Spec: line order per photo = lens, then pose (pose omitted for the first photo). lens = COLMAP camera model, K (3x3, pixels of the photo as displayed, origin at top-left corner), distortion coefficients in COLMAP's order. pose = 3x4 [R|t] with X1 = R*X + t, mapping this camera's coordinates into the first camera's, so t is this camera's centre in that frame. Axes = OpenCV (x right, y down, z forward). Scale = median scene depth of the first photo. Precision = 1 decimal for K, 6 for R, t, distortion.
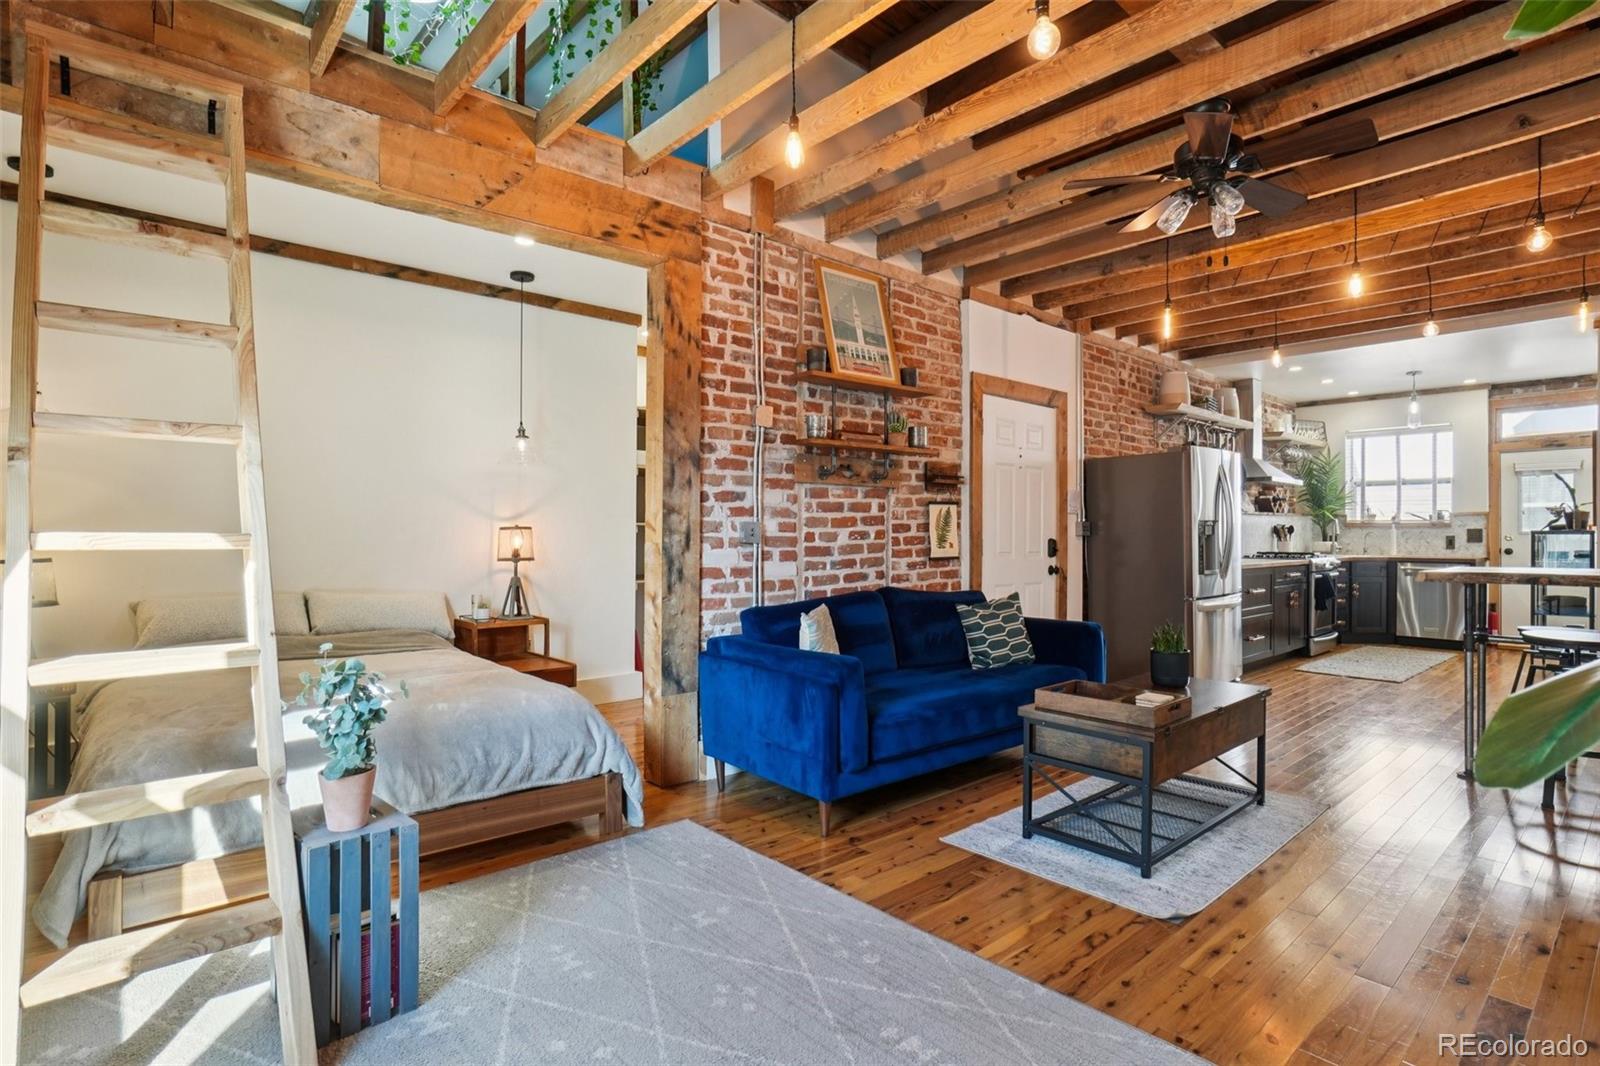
lens RADIAL K [[801.5, 0, 793.0], [0, 801.5, 536.7], [0, 0, 1]] dist [-0.048477, 0.022700]
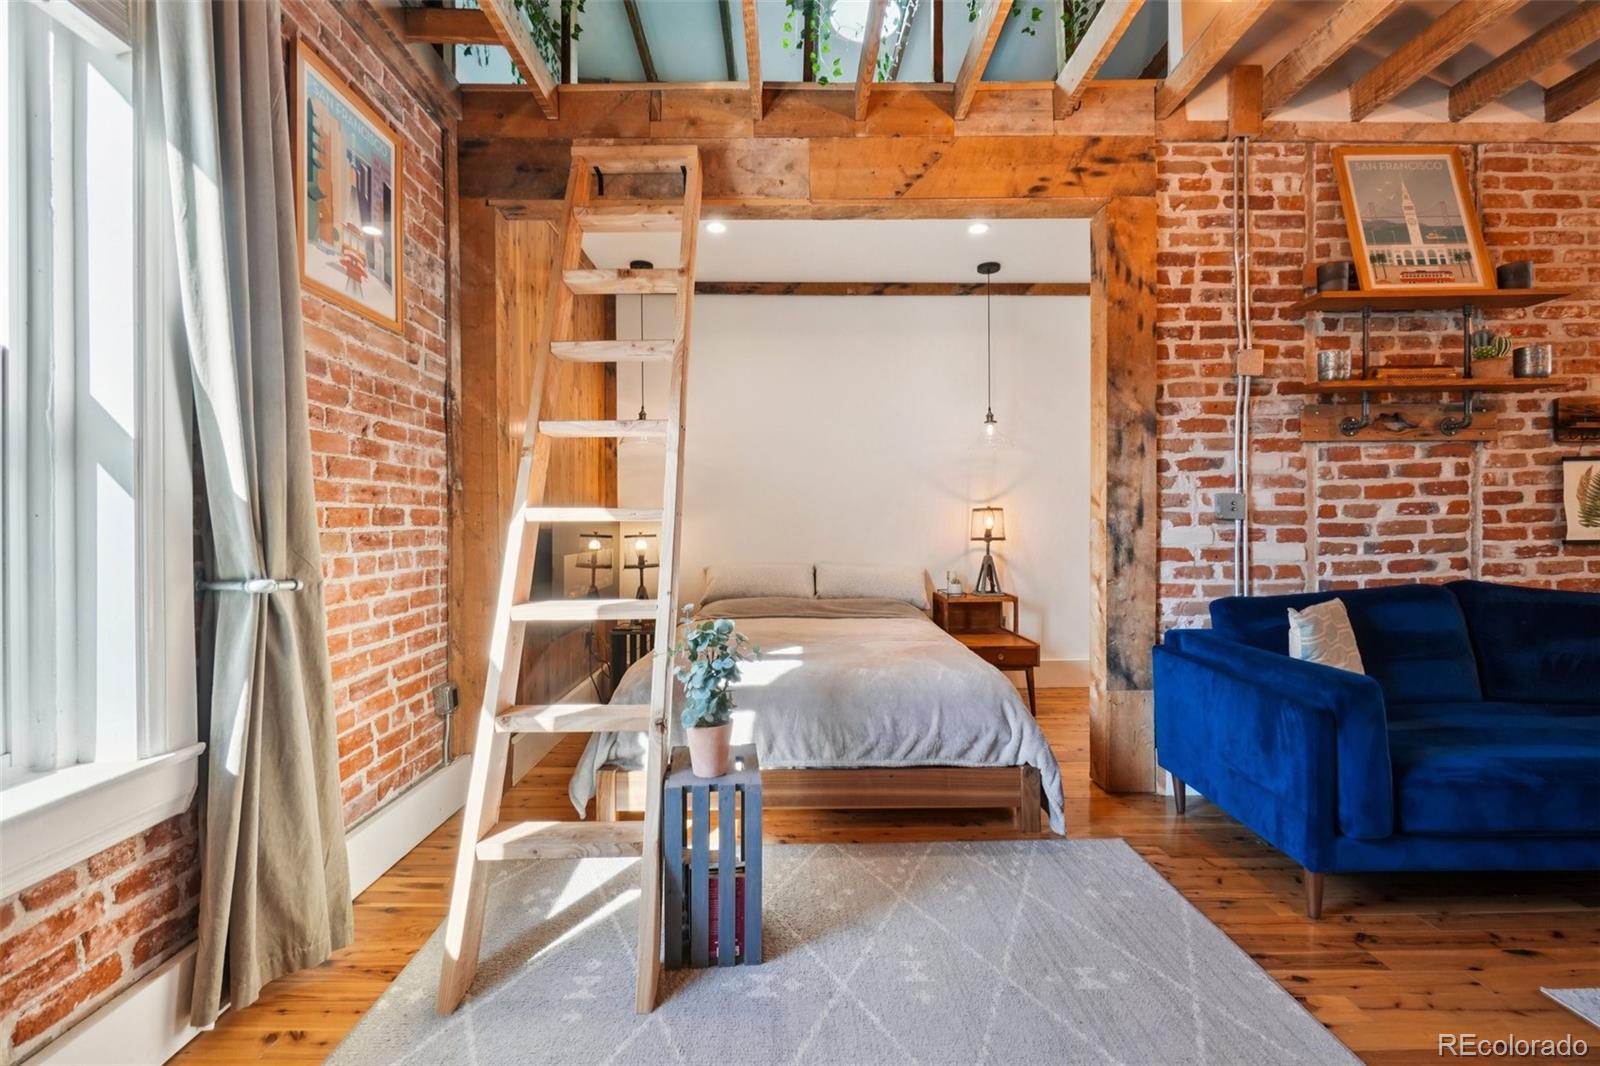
lens RADIAL K [[697.5, 0, 794.0], [0, 697.5, 527.4], [0, 0, 1]] dist [-0.001866, -0.001773]
pose [[0.757748, -0.003581, -0.652537, 0.065932], [0.005830, 0.999982, 0.001282, 0.011430], [0.652521, -0.004776, 0.757756, 0.145484]]
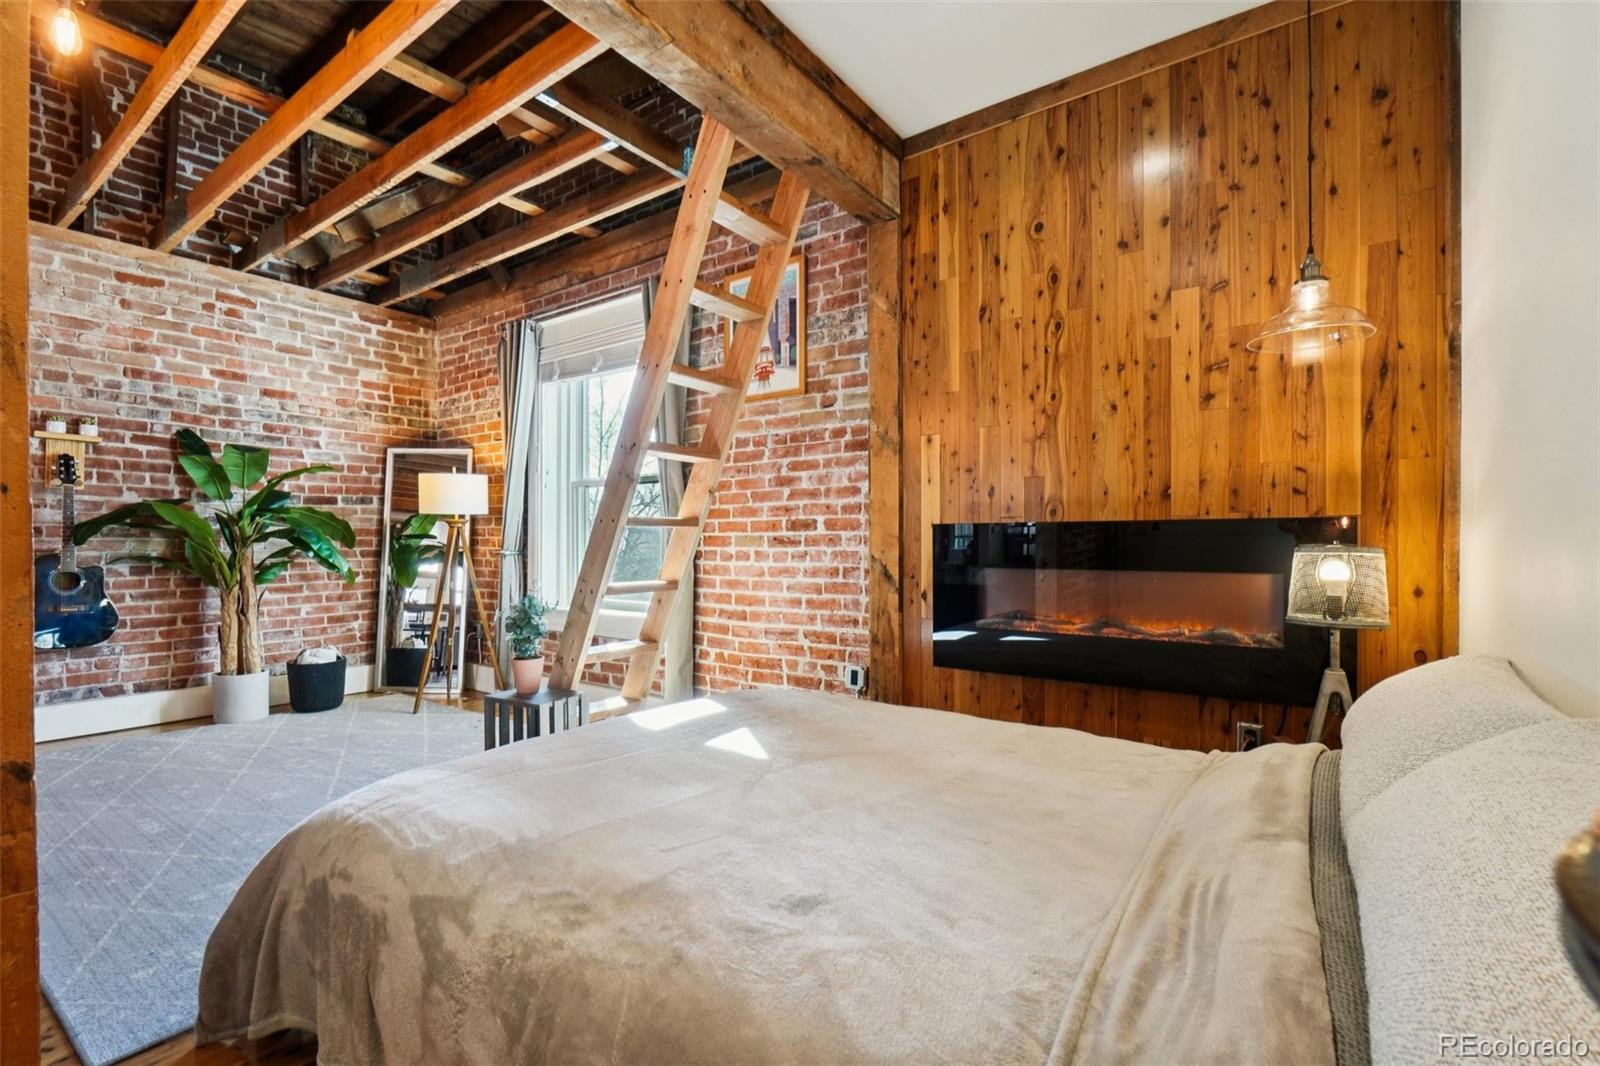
lens RADIAL K [[713.7, 0, 785.4], [0, 713.7, 546.0], [0, 0, 1]] dist [0.015175, -0.019264]
pose [[-0.977551, -0.000397, -0.210697, -0.326783], [-0.002185, 0.999964, 0.008254, 0.018848], [0.210686, 0.008529, -0.977516, 1.094356]]
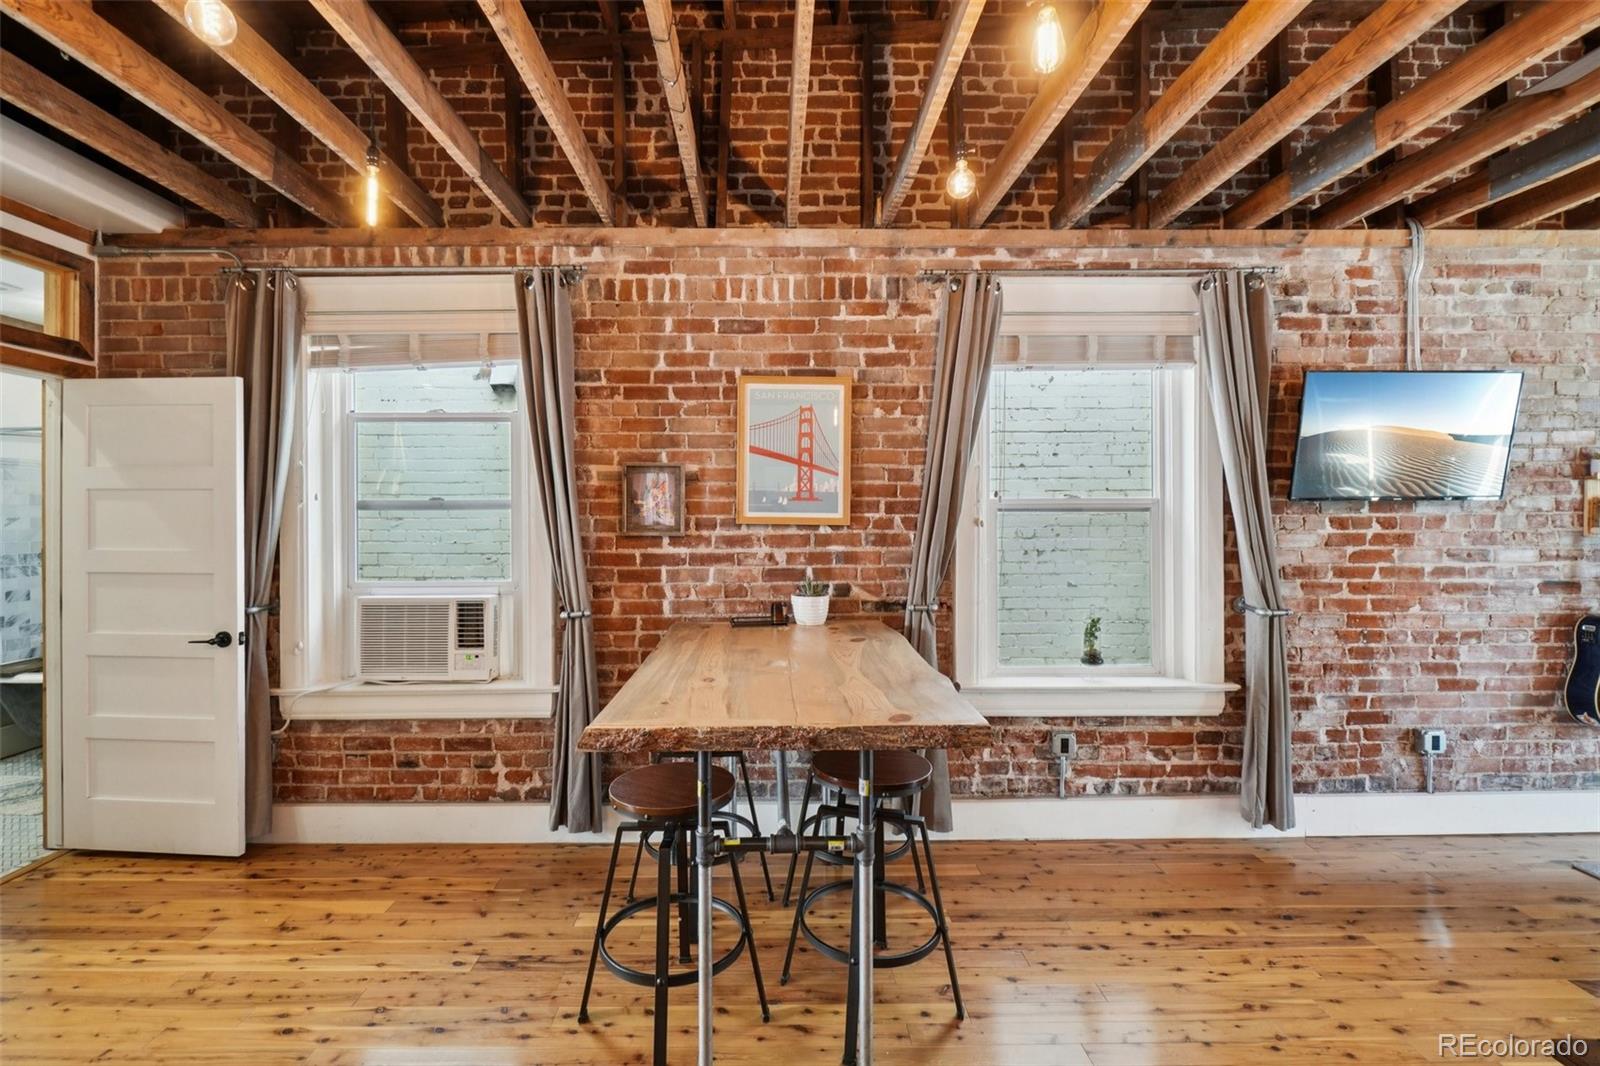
lens RADIAL K [[703.1, 0, 791.5], [0, 703.1, 523.4], [0, 0, 1]] dist [-0.001153, -0.001662]
pose [[-0.755838, 0.001749, 0.654756, 0.492574], [0.007808, 0.999949, 0.006343, -0.065432], [-0.654712, 0.009907, -0.755813, 1.159609]]
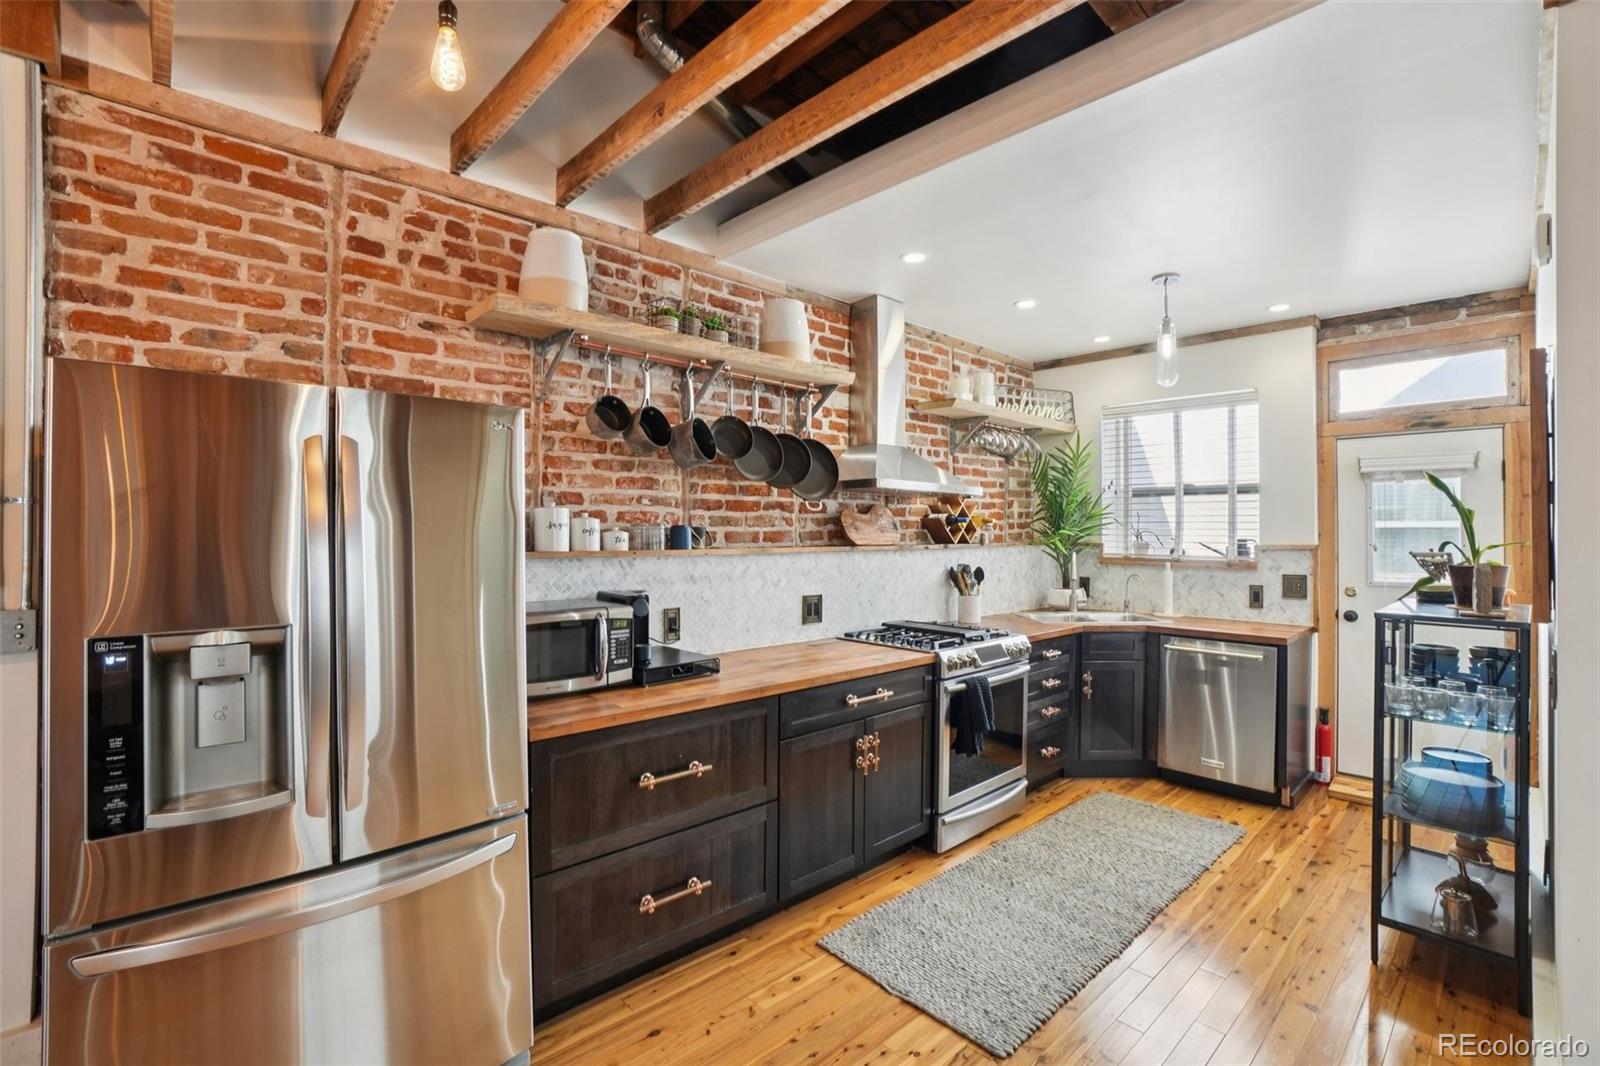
lens RADIAL K [[715.0, 0, 792.7], [0, 715.0, 529.3], [0, 0, 1]] dist [-0.067603, 0.025581]
pose [[0.999646, 0.002390, 0.026486, 0.912480], [-0.002193, 0.999970, -0.007474, -0.069420], [-0.026503, 0.007413, 0.999621, 0.936150]]
